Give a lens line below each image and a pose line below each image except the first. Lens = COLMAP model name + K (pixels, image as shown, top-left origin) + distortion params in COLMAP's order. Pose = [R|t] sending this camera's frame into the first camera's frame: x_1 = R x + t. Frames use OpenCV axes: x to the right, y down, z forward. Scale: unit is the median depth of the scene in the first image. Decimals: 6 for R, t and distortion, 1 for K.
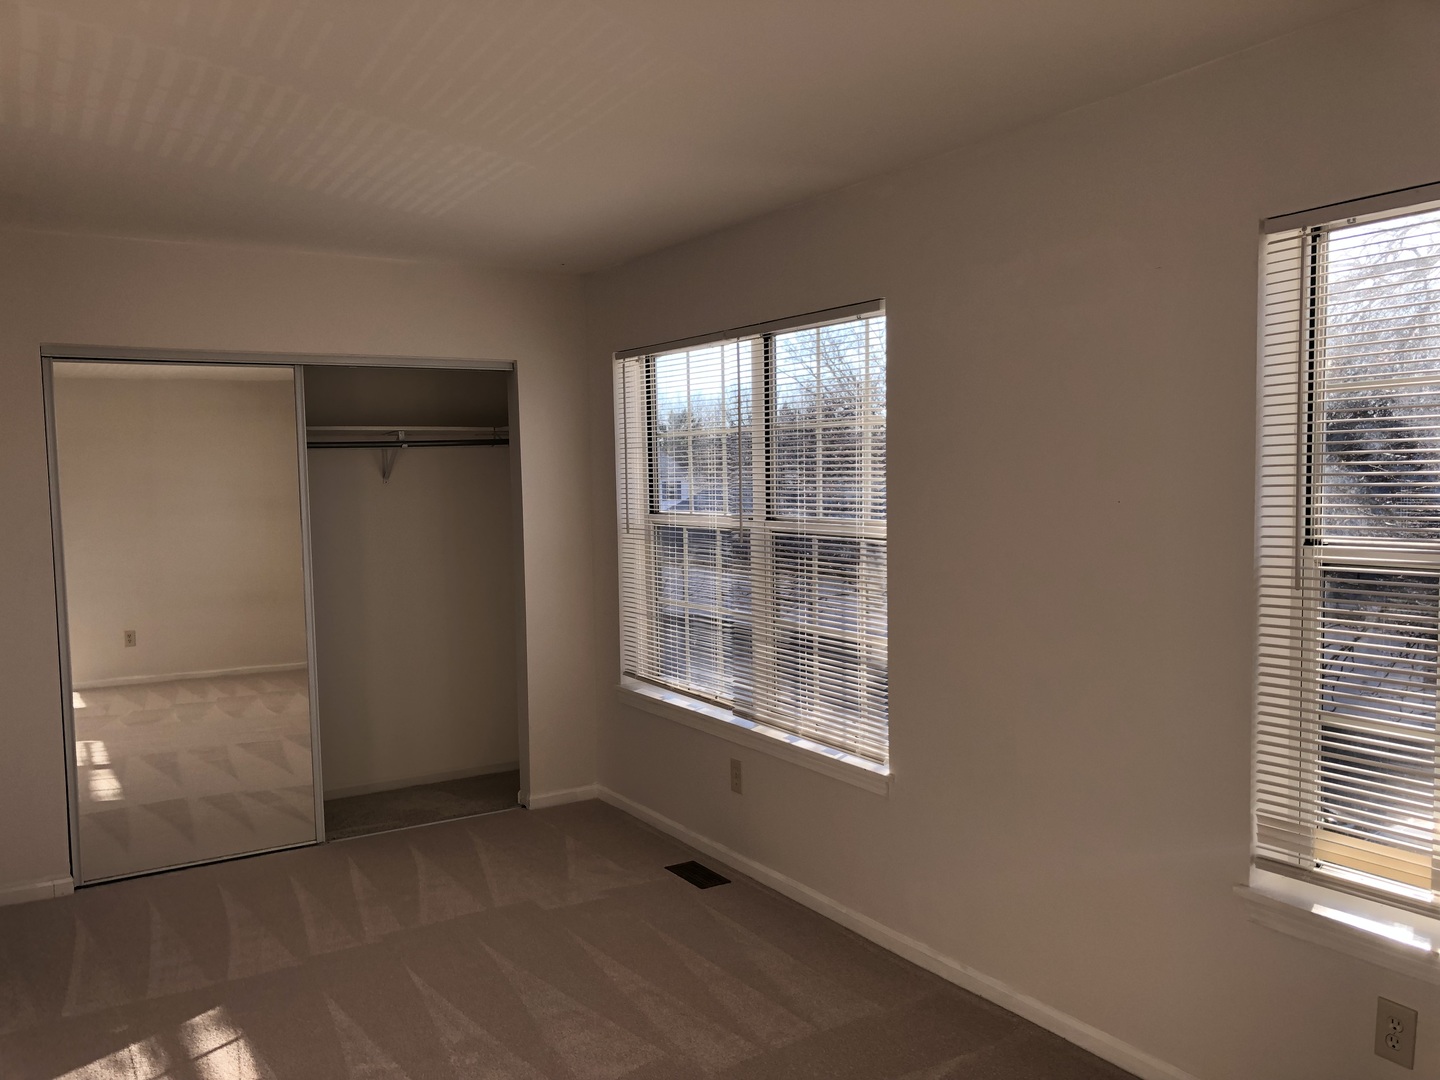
lens RADIAL K [[1179.0, 0, 718.4], [0, 1179.0, 543.5], [0, 0, 1]] dist [0.035952, -0.031310]
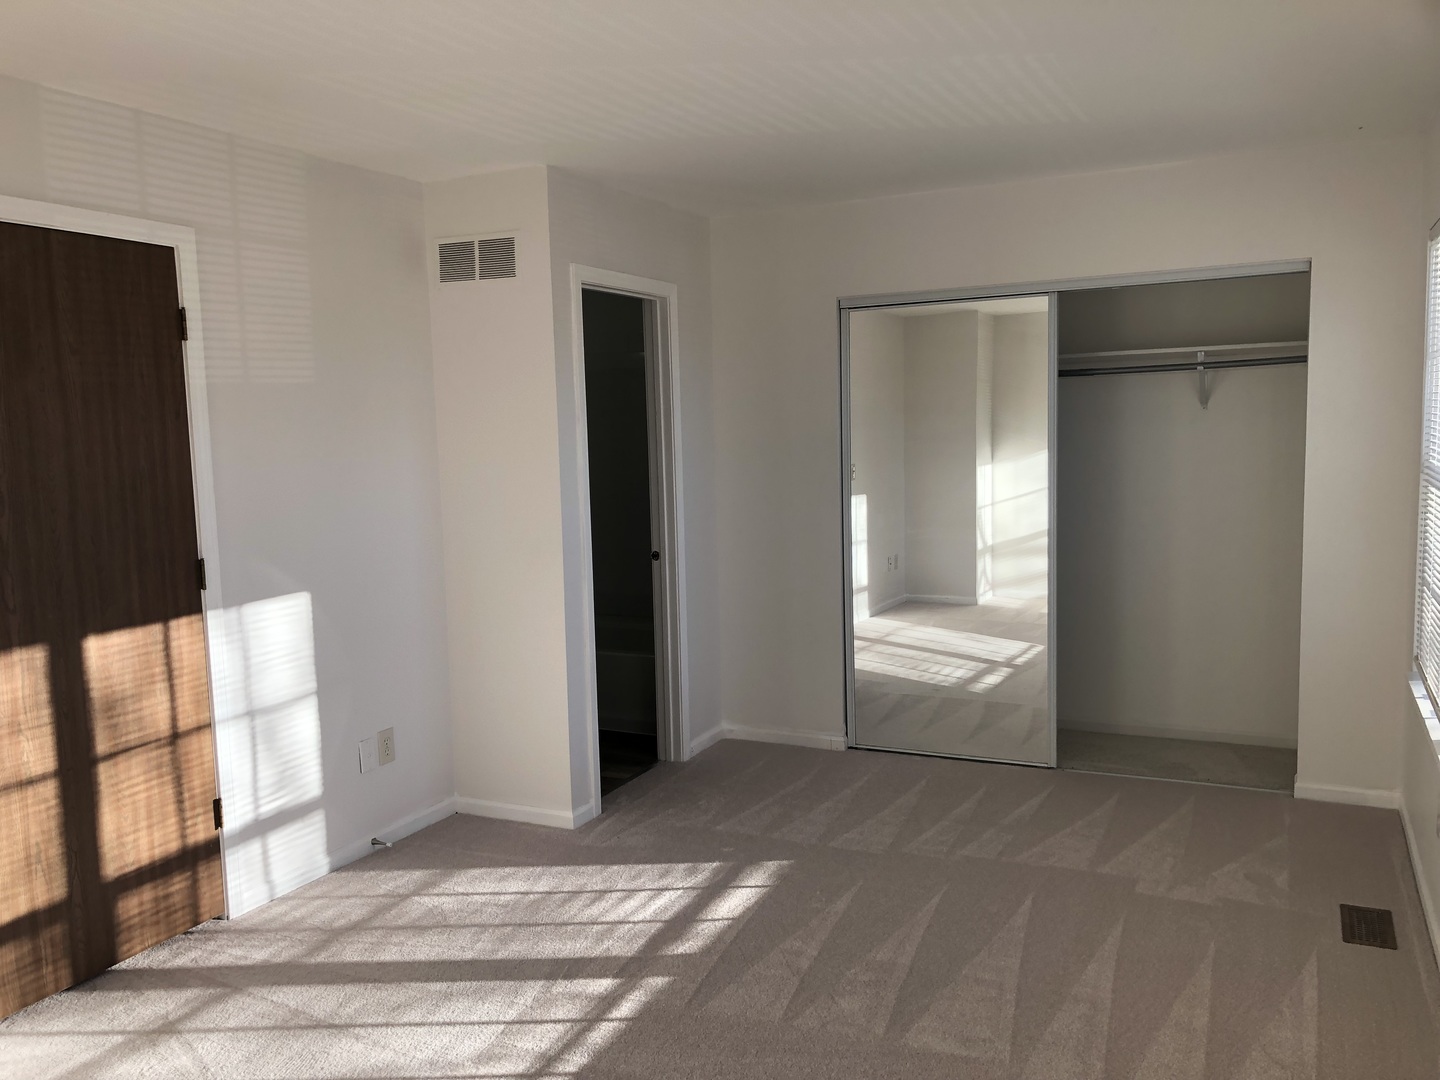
lens RADIAL K [[1179.0, 0, 717.3], [0, 1179.0, 549.1], [0, 0, 1]] dist [0.035952, -0.031310]
pose [[0.528861, 0.093304, -0.843564, 0.327233], [-0.034115, 0.995472, 0.088719, -0.012931], [0.848022, -0.018142, 0.529650, 0.208551]]
